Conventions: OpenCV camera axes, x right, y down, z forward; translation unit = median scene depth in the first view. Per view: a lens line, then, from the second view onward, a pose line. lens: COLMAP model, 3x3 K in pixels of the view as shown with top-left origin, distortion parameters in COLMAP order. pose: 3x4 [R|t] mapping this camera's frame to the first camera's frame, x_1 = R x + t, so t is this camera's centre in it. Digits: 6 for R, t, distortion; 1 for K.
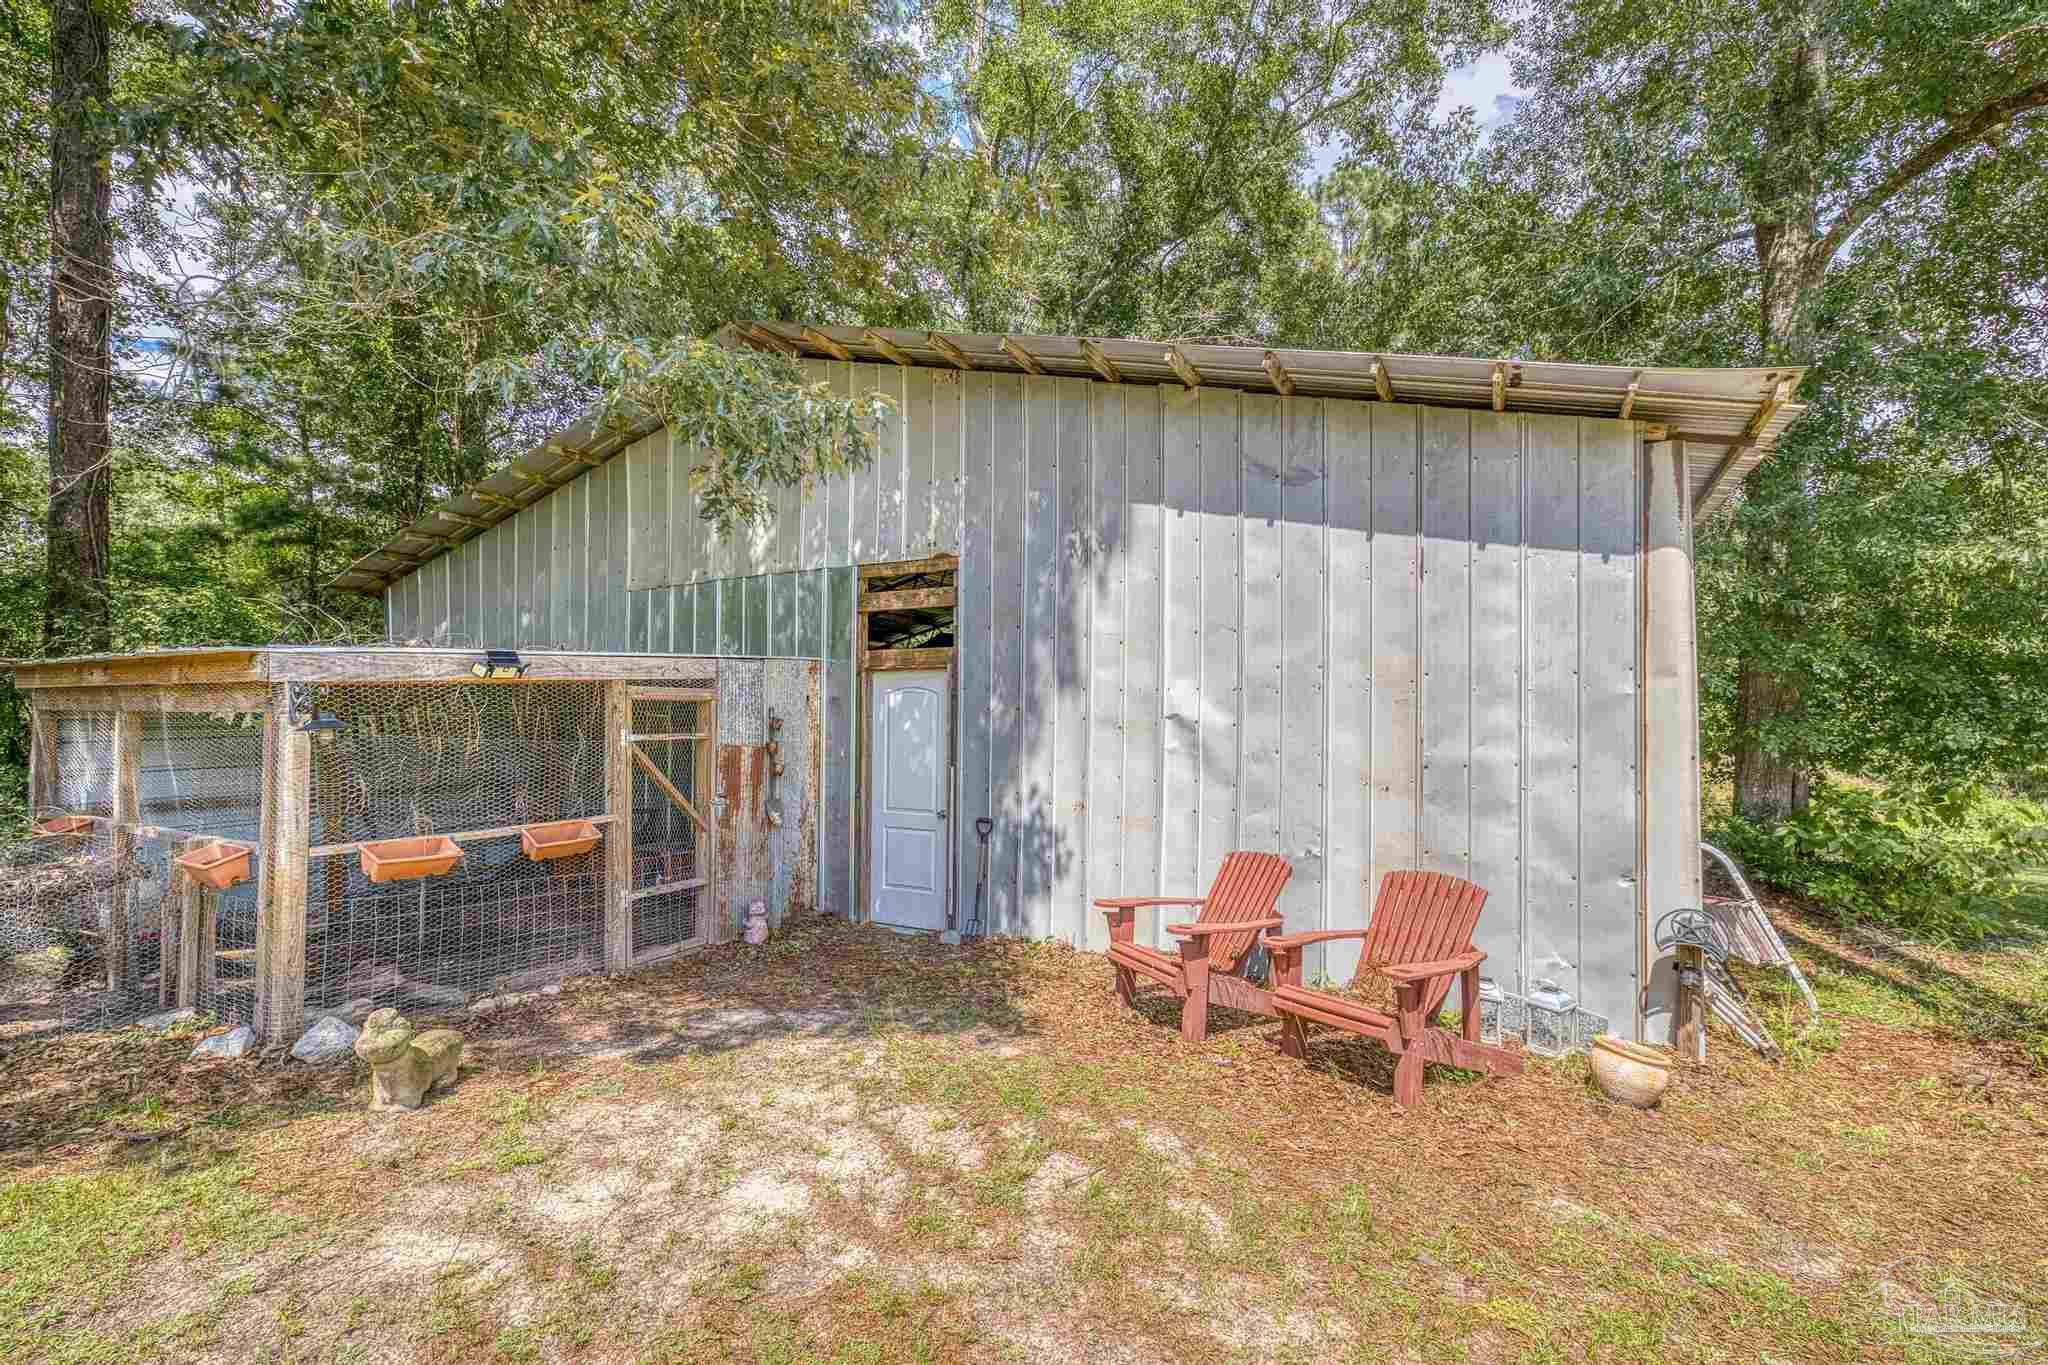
lens RADIAL K [[867.7, 0, 1026.7], [0, 867.7, 708.7], [0, 0, 1]] dist [0.000235, -0.000056]
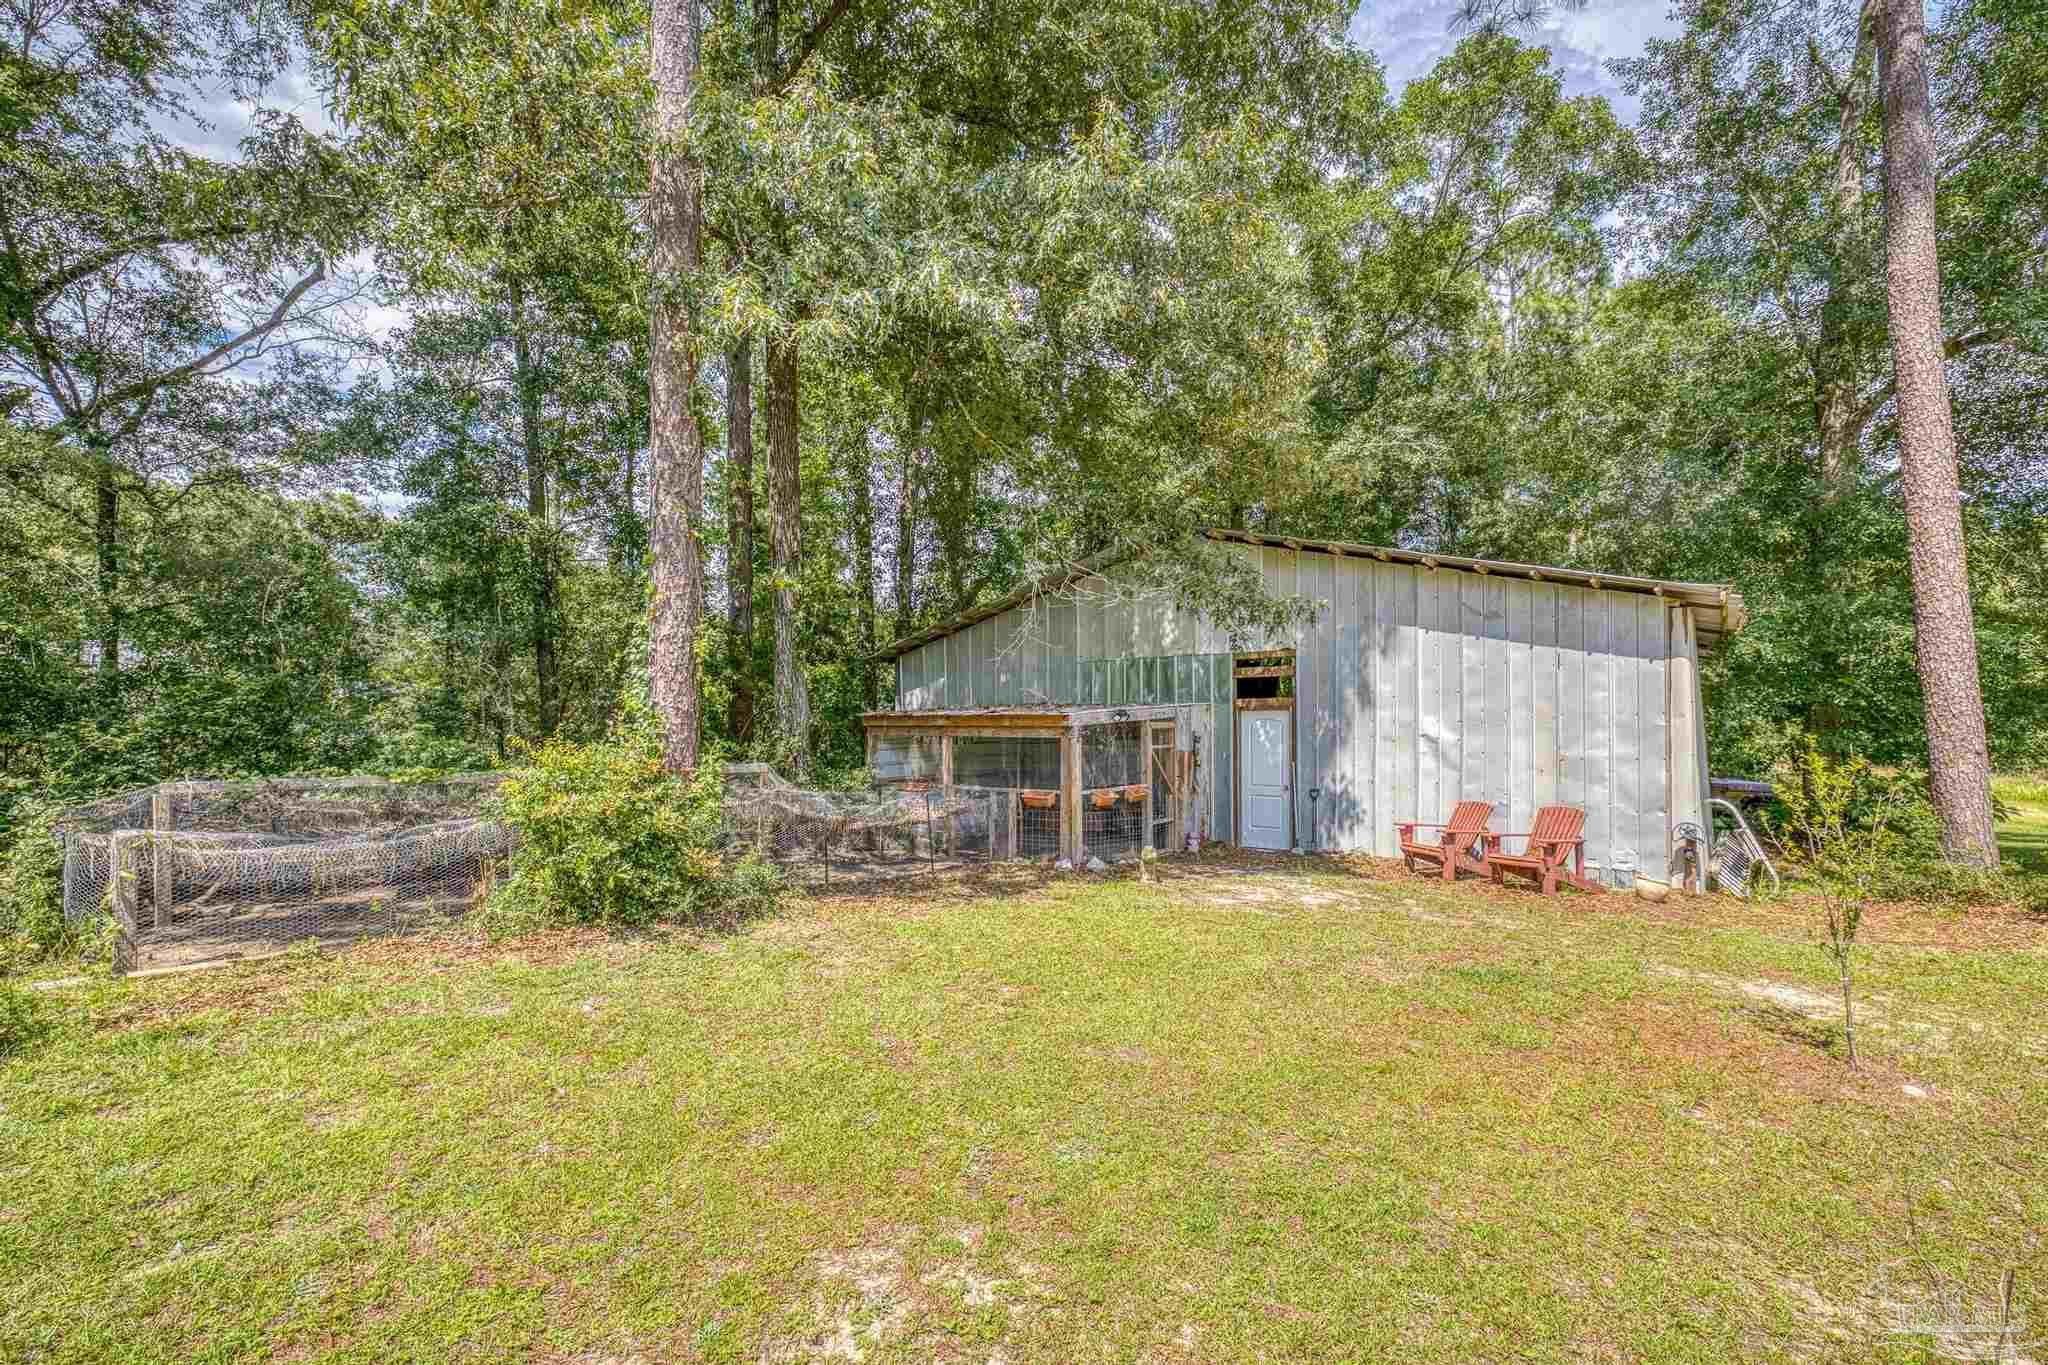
lens RADIAL K [[867.7, 0, 1026.7], [0, 867.7, 708.7], [0, 0, 1]] dist [0.000235, -0.000056]
pose [[0.986558, -0.008462, -0.163192, -0.413399], [0.006373, 0.999891, -0.013324, -0.032207], [0.163287, 0.012105, 0.986504, -1.124624]]
